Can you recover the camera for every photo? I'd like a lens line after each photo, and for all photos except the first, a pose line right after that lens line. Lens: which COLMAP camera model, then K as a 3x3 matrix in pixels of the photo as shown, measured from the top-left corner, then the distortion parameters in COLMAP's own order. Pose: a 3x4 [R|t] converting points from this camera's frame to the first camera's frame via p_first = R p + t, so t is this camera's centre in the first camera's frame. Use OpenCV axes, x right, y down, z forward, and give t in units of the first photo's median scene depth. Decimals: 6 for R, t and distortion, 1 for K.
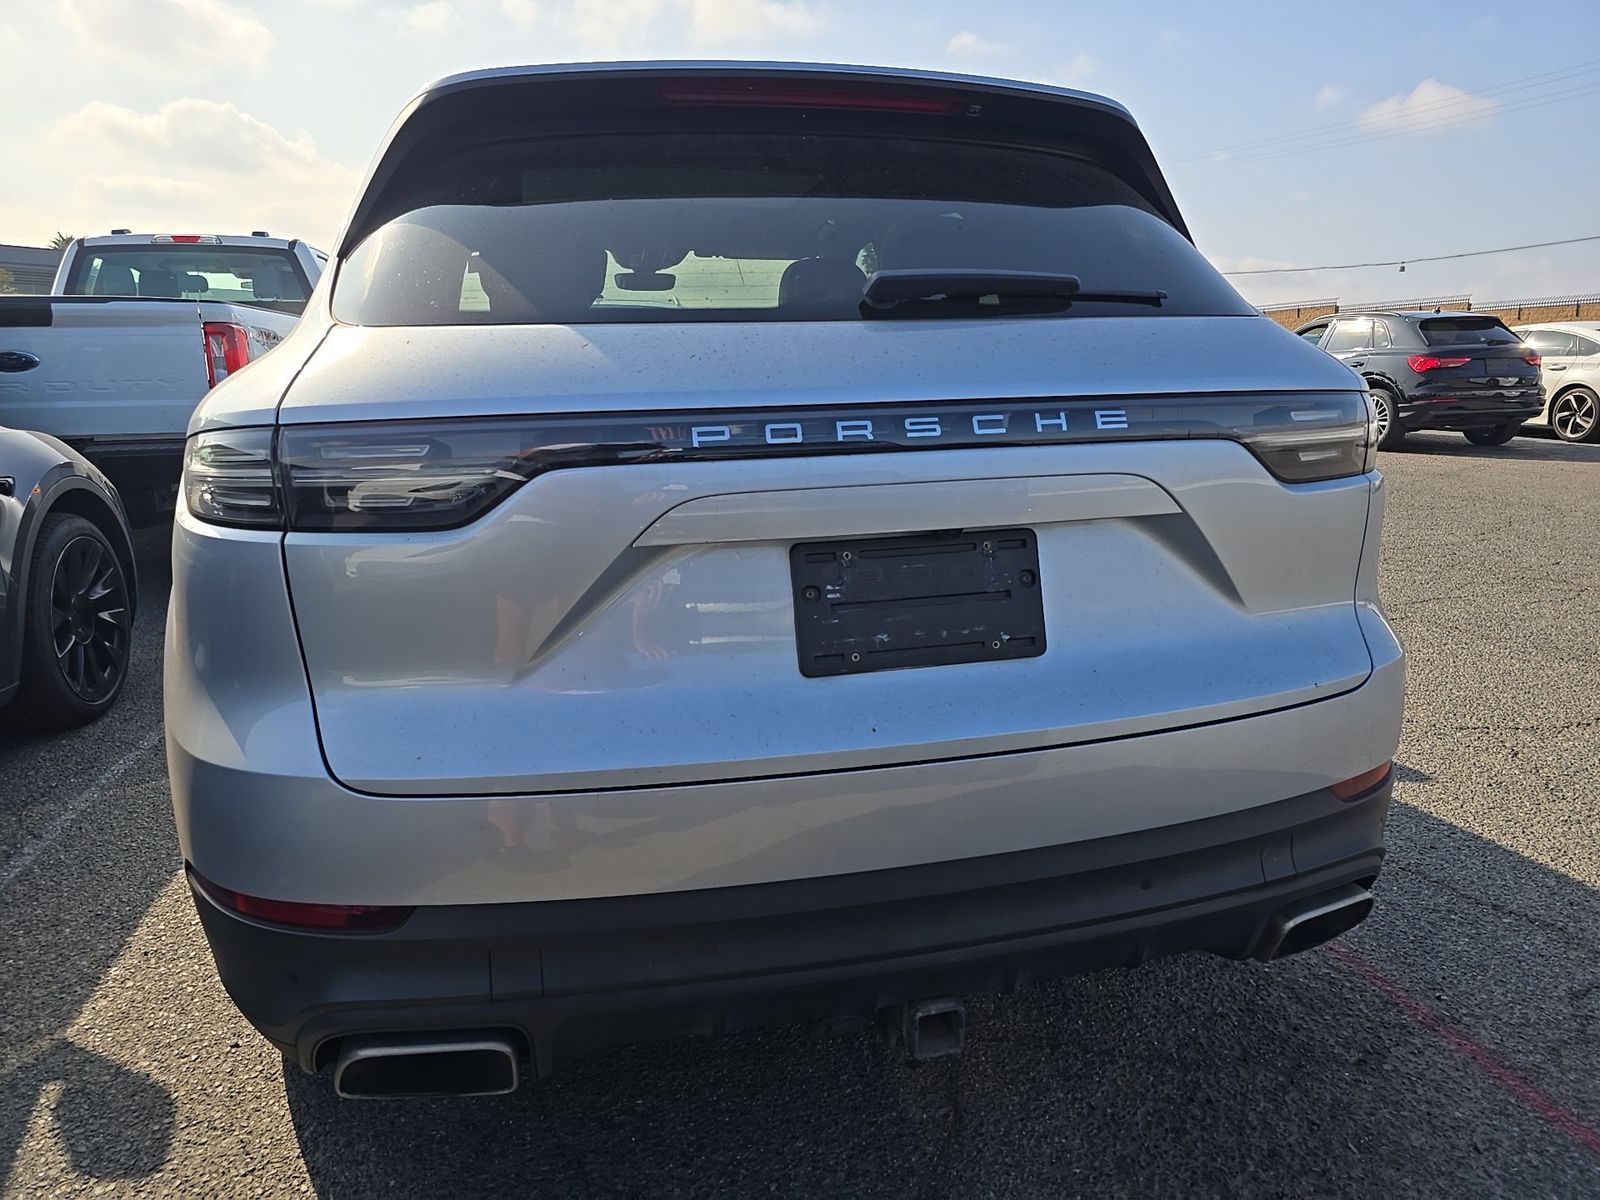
lens RADIAL K [[1086.0, 0, 800.0], [0, 1086.0, 600.0], [0, 0, 1]] dist [0.038641, -0.000035]
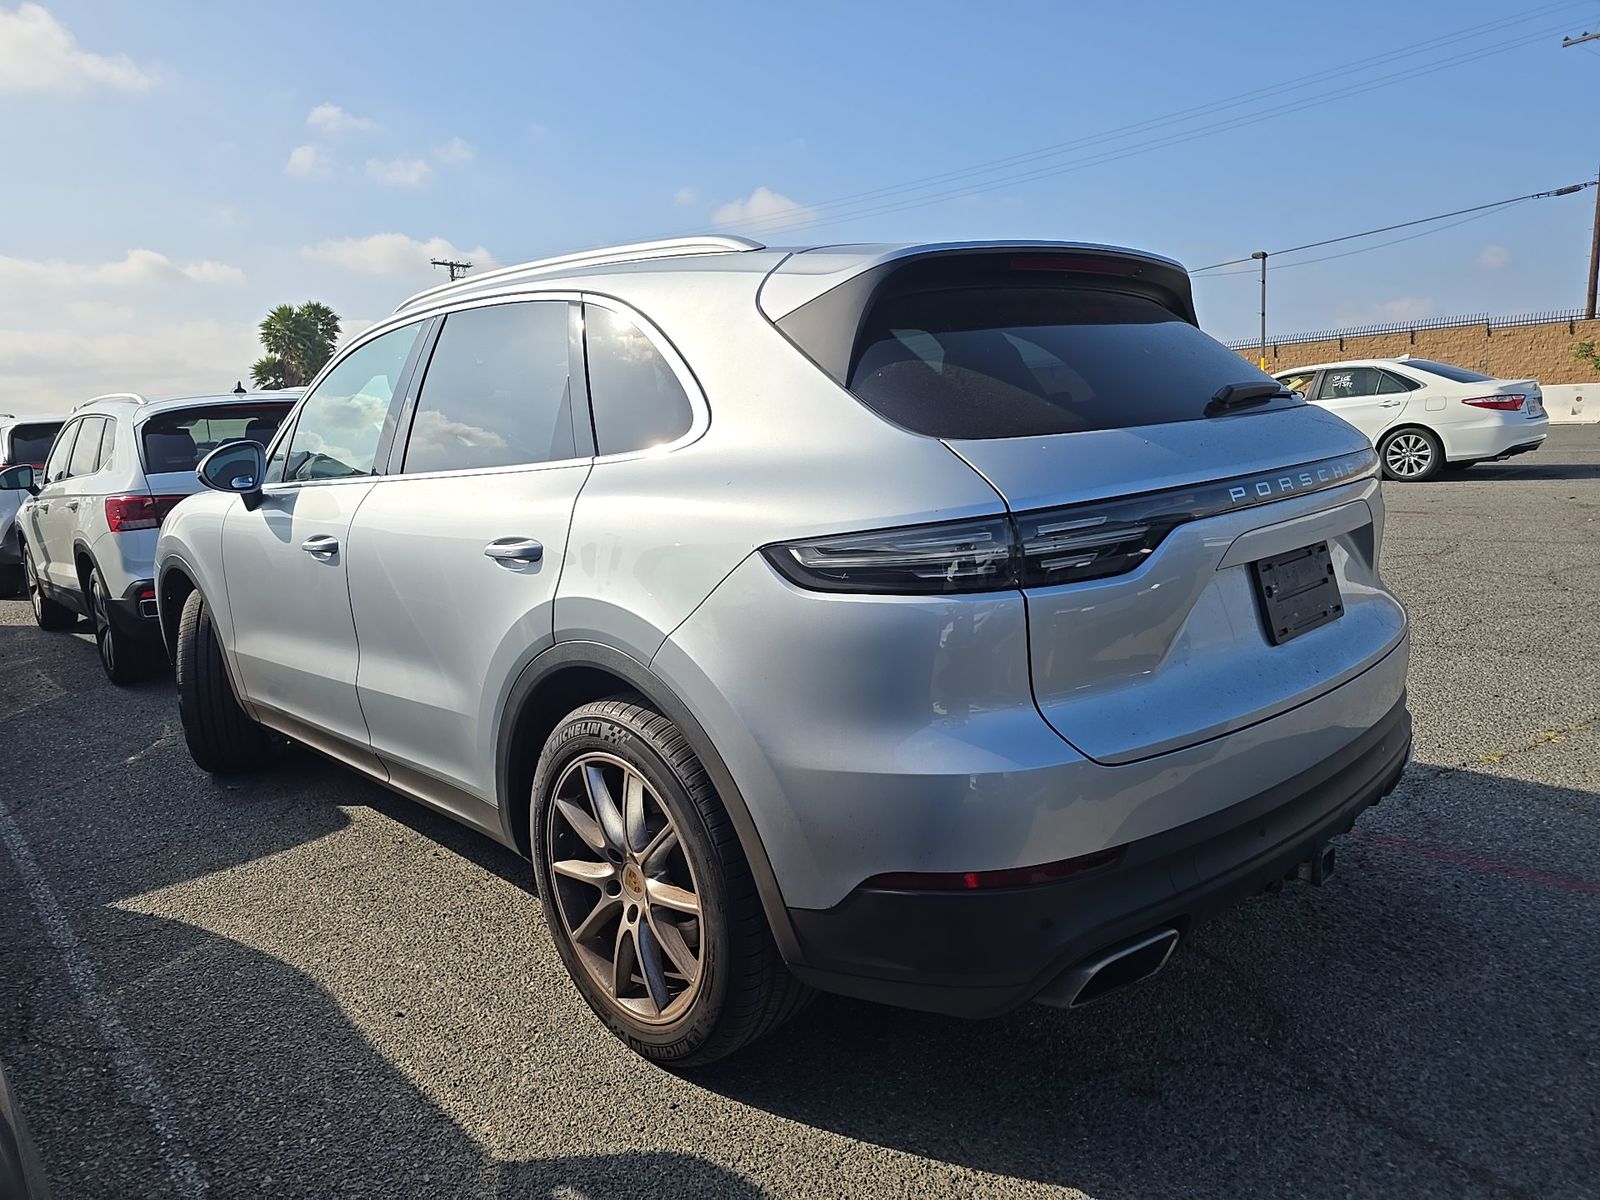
lens RADIAL K [[1086.0, 0, 800.0], [0, 1086.0, 600.0], [0, 0, 1]] dist [0.038641, -0.000035]
pose [[0.870826, -0.125499, 0.475302, -1.224569], [0.156161, 0.987405, -0.025394, -0.055454], [-0.466129, 0.096338, 0.879456, -0.054398]]
